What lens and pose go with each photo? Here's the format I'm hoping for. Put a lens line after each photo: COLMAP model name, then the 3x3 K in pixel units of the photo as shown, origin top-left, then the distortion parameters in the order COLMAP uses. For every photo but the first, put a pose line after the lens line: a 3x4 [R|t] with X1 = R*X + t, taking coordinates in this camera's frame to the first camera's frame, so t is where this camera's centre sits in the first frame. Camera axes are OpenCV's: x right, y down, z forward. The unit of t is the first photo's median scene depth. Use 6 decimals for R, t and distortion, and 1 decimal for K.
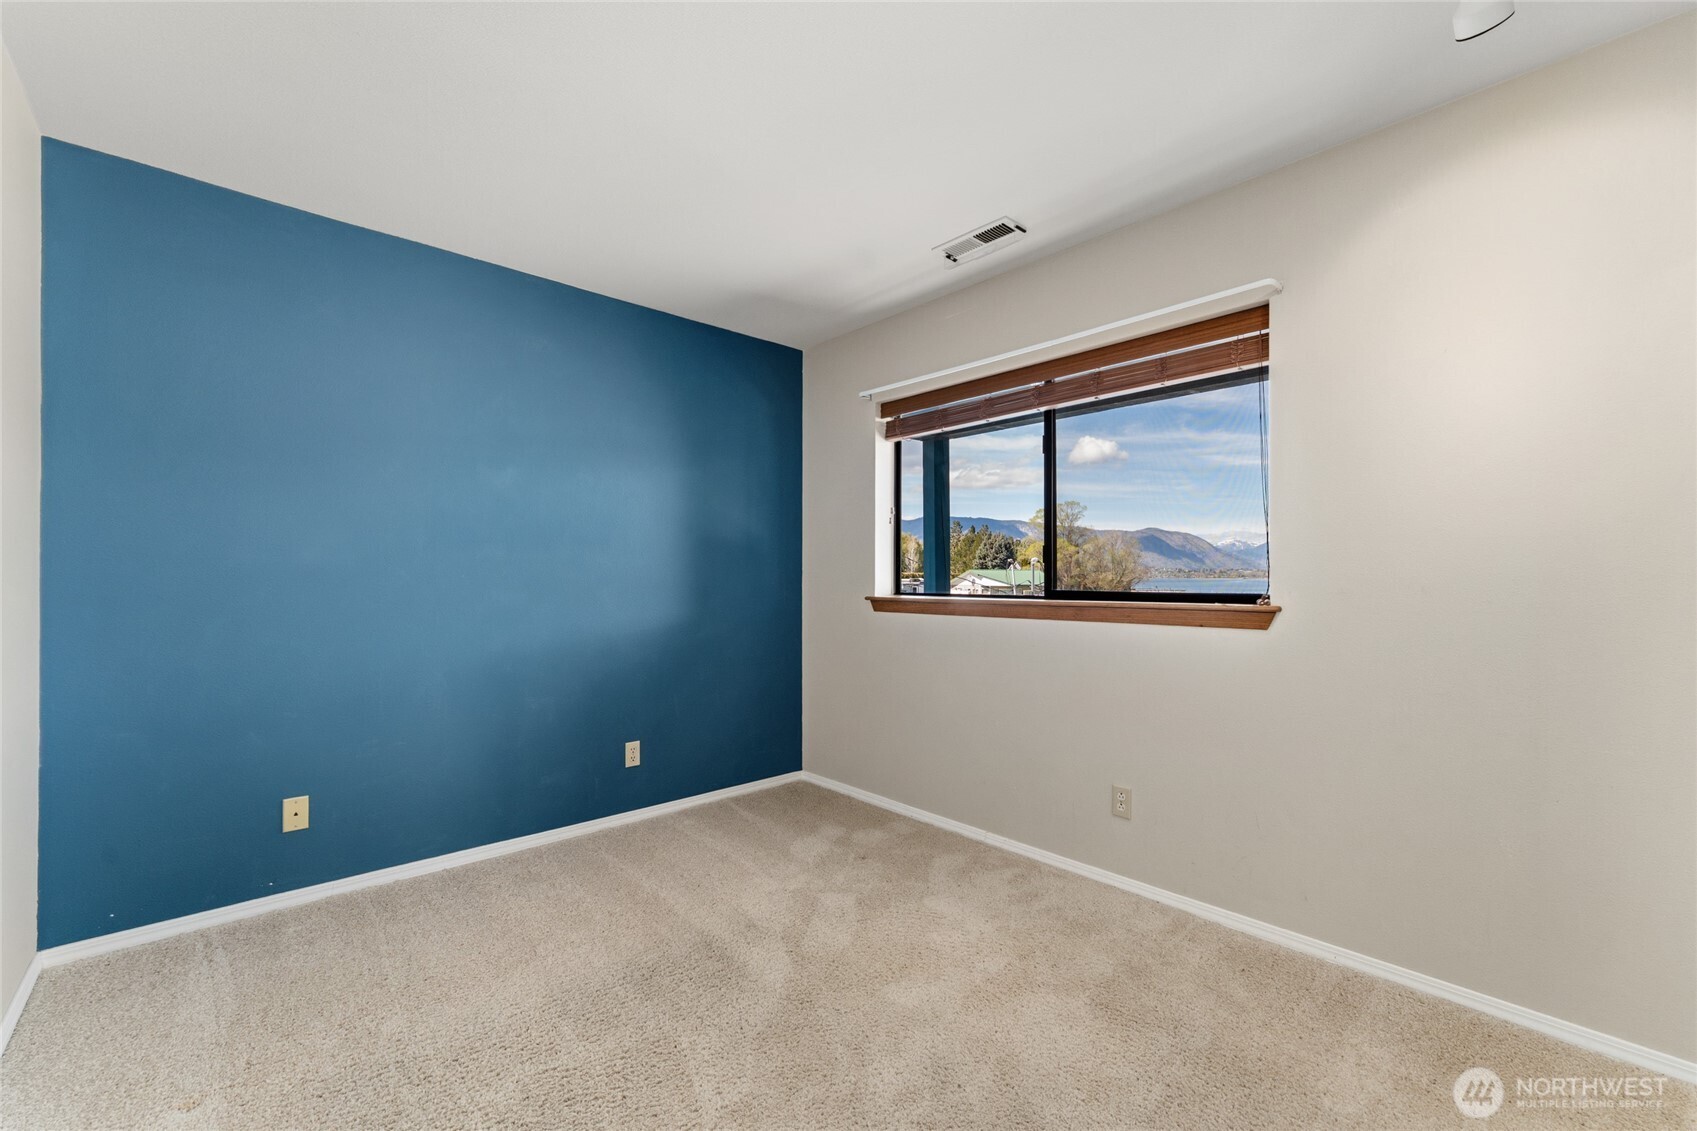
lens RADIAL K [[675.7, 0, 847.3], [0, 675.7, 568.2], [0, 0, 1]] dist [-0.000597, 0.000249]
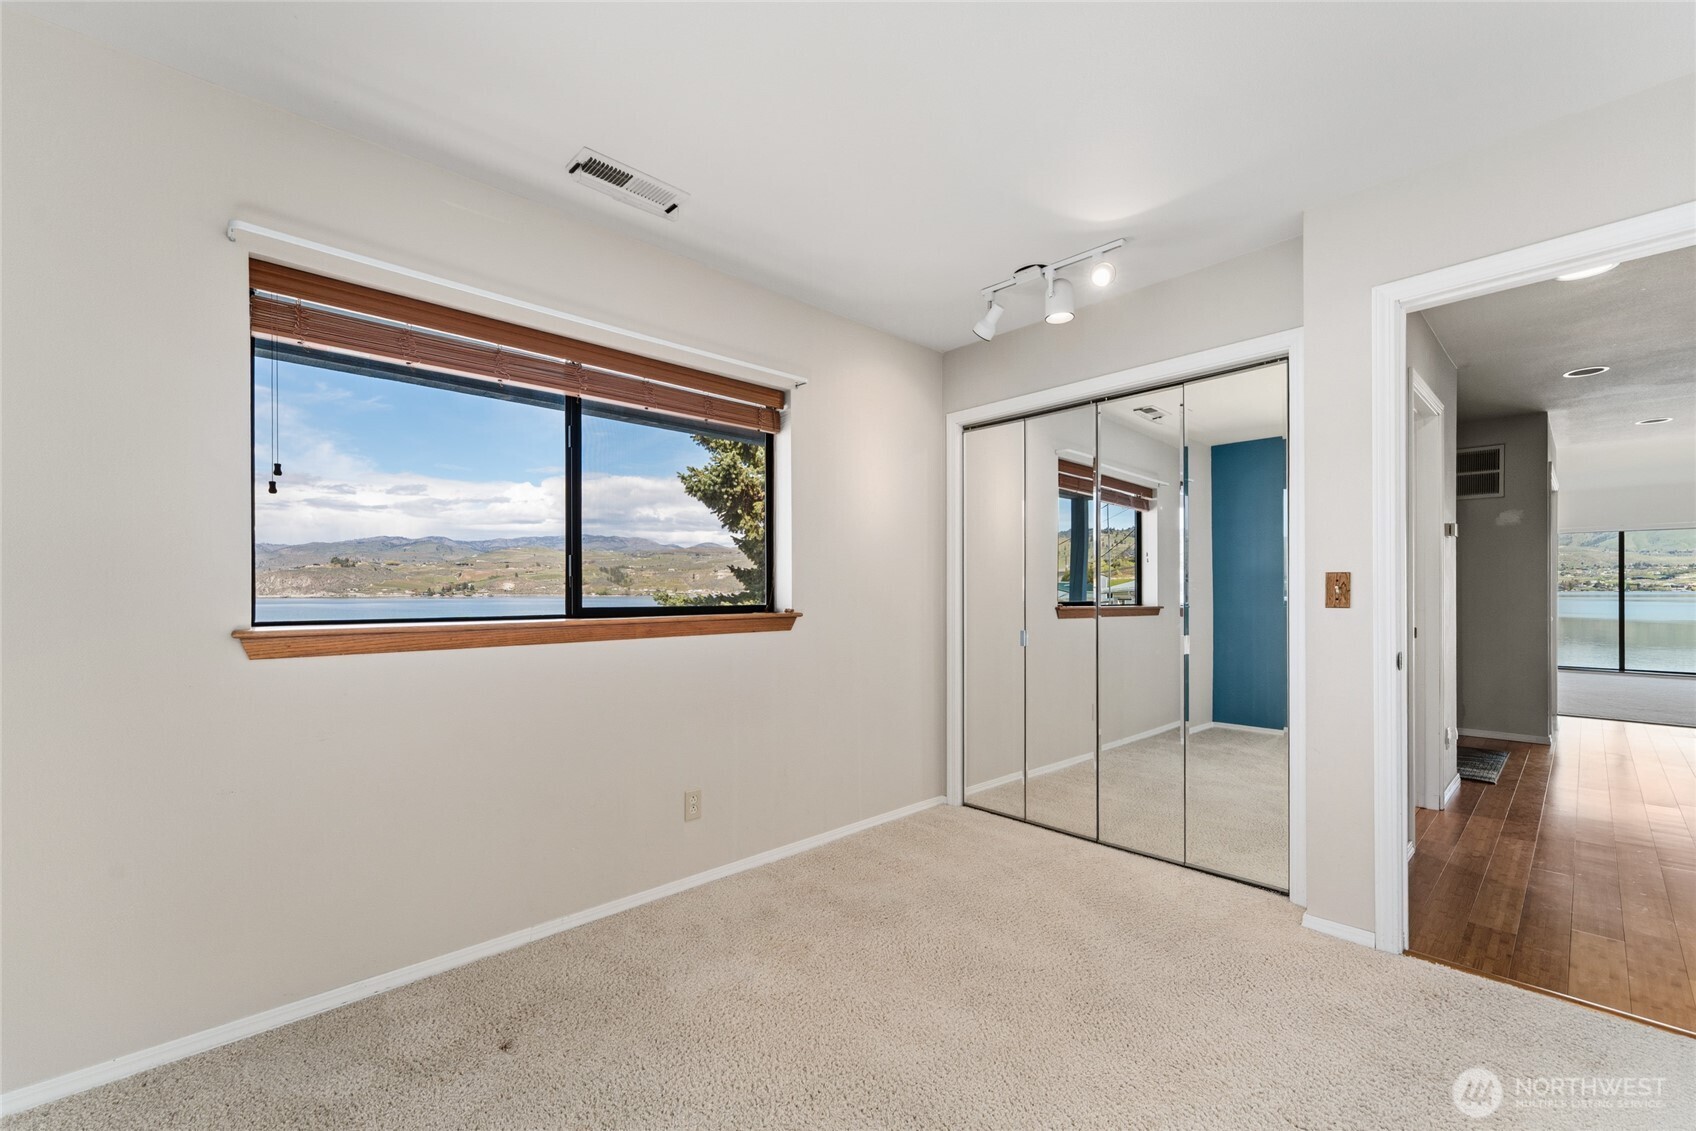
lens RADIAL K [[689.4, 0, 854.6], [0, 689.4, 594.7], [0, 0, 1]] dist [0.000710, 0.000305]
pose [[-0.011106, -0.003258, 0.999933, -0.616319], [-0.012078, 0.999922, 0.003124, 0.009848], [-0.999865, -0.012043, -0.011144, 0.695168]]
